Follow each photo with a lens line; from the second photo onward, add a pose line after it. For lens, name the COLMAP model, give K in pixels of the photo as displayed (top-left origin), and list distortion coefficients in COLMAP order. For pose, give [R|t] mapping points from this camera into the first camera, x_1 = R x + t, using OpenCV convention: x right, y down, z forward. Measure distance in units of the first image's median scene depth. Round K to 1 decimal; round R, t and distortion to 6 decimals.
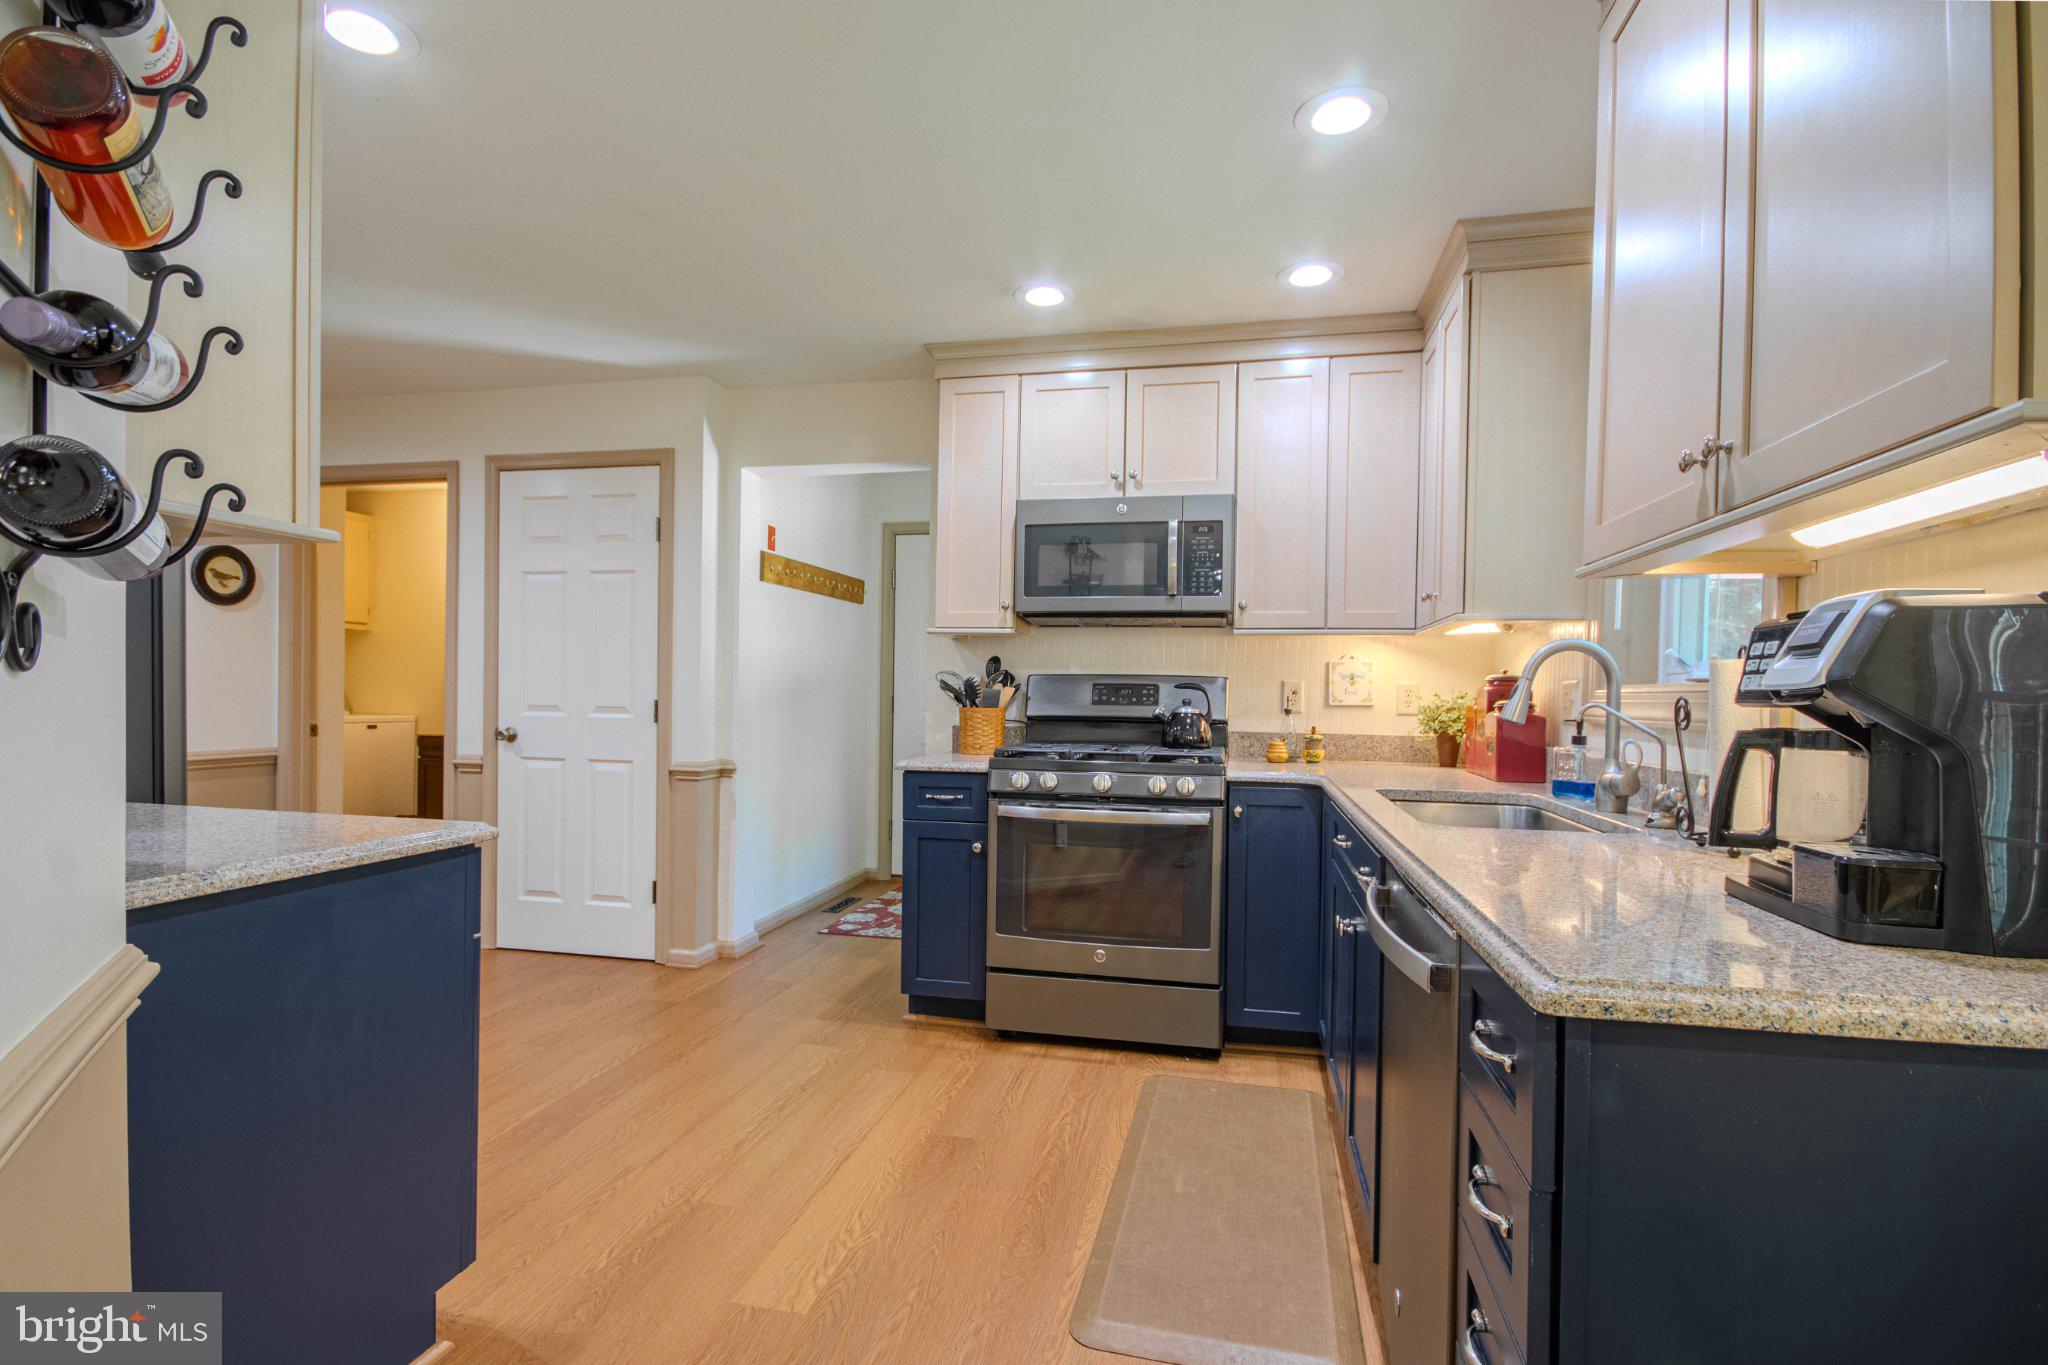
lens RADIAL K [[971.1, 0, 1023.2], [0, 971.1, 689.6], [0, 0, 1]] dist [-0.000570, -0.002116]
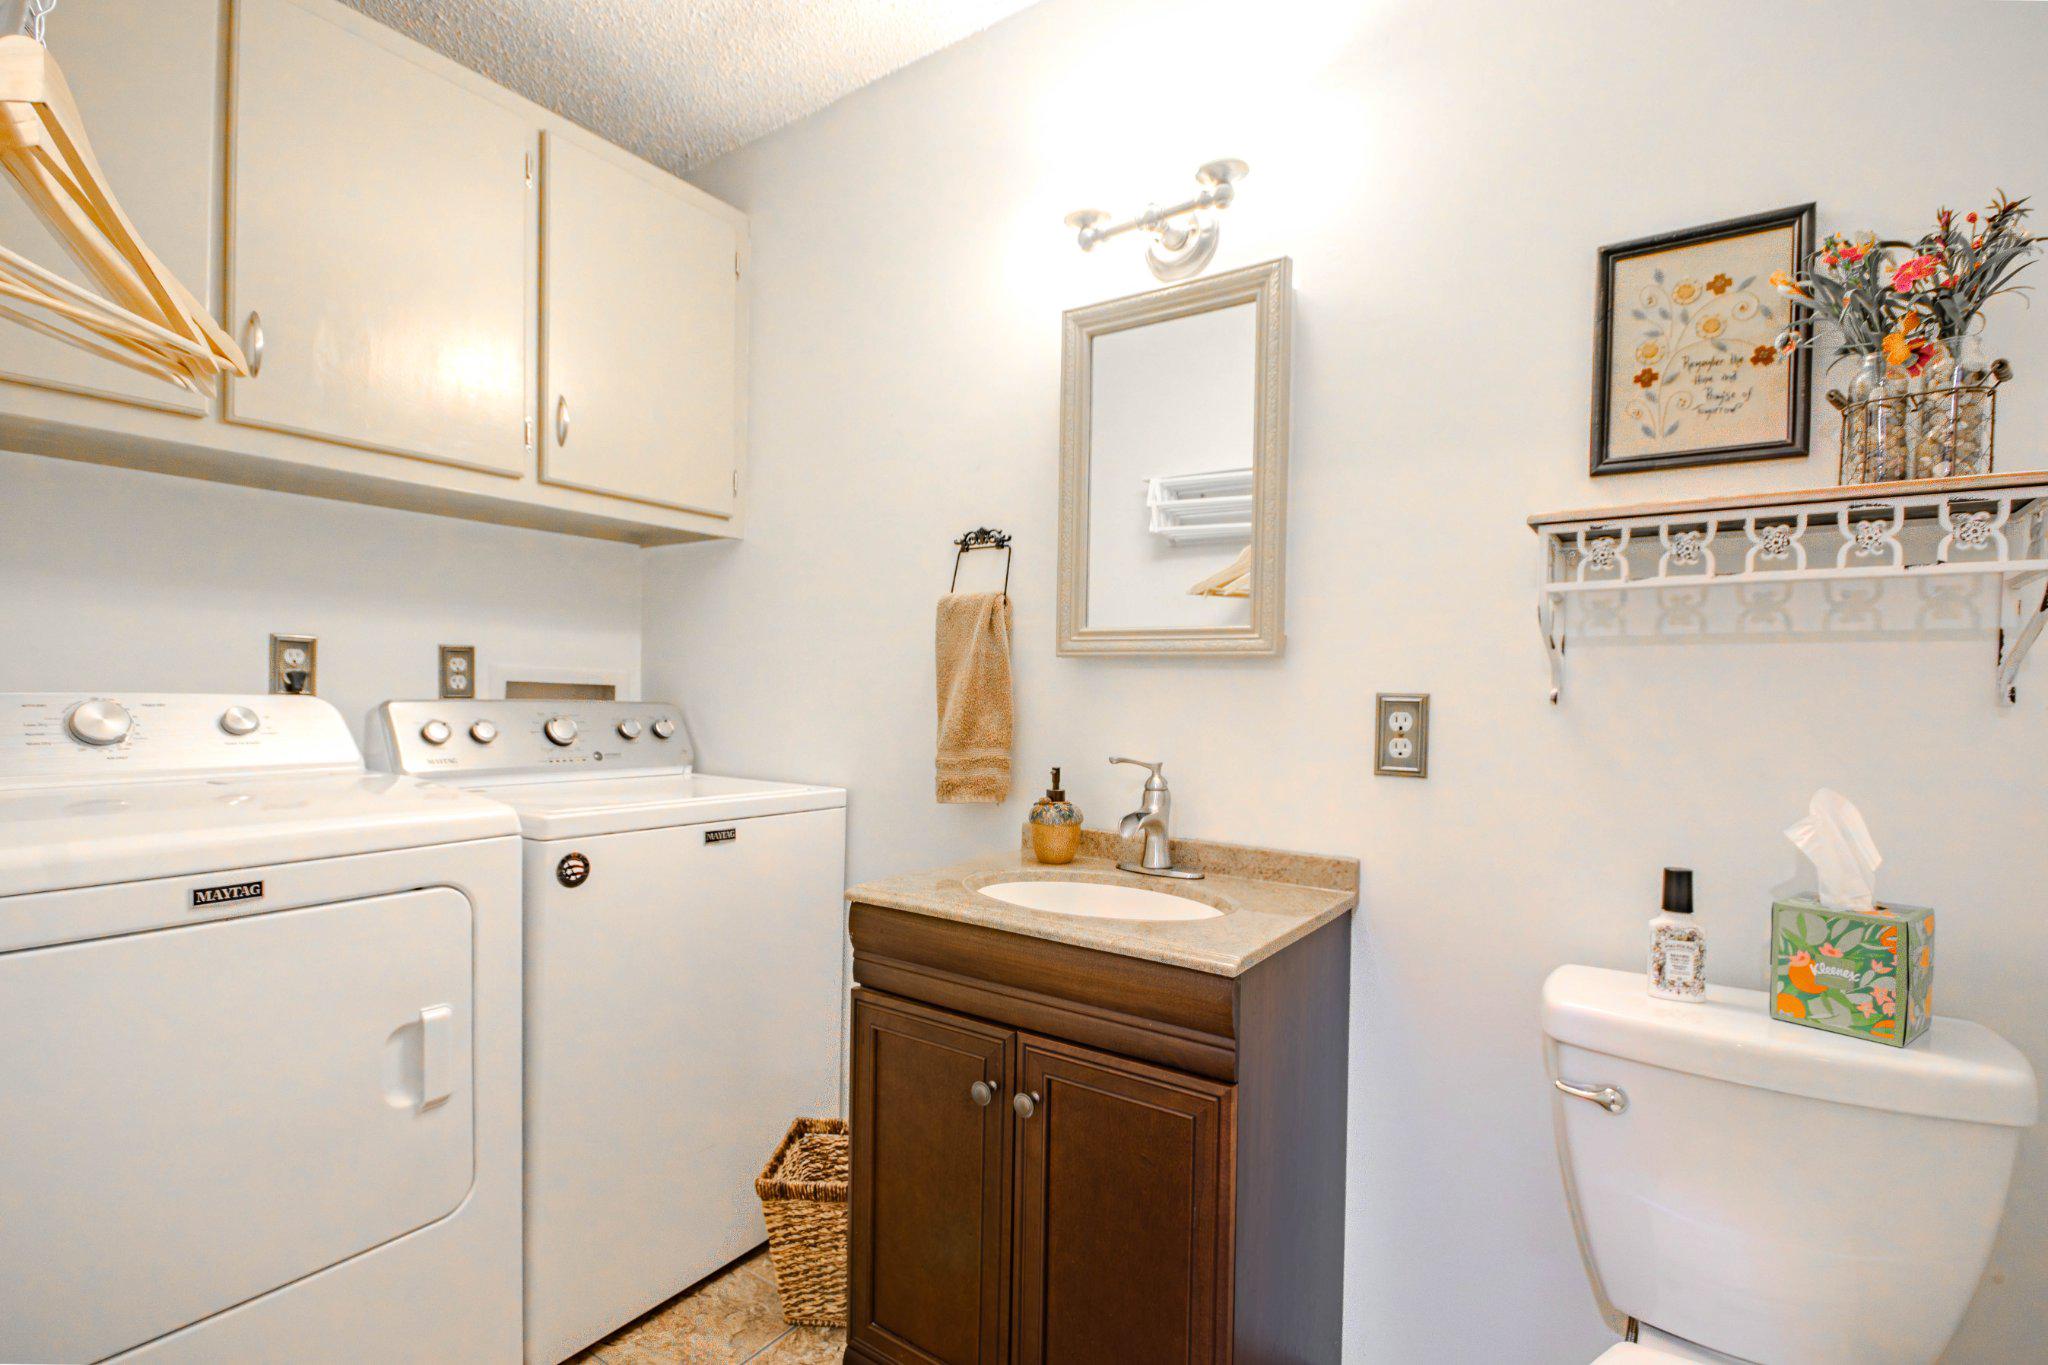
lens RADIAL K [[971.1, 0, 1024.1], [0, 971.1, 688.6], [0, 0, 1]] dist [-0.000570, -0.002116]
pose [[0.924380, 0.000446, -0.381472, -0.447120], [-0.000040, 0.999999, 0.001071, -0.005976], [0.381473, -0.000975, 0.924380, 0.720783]]
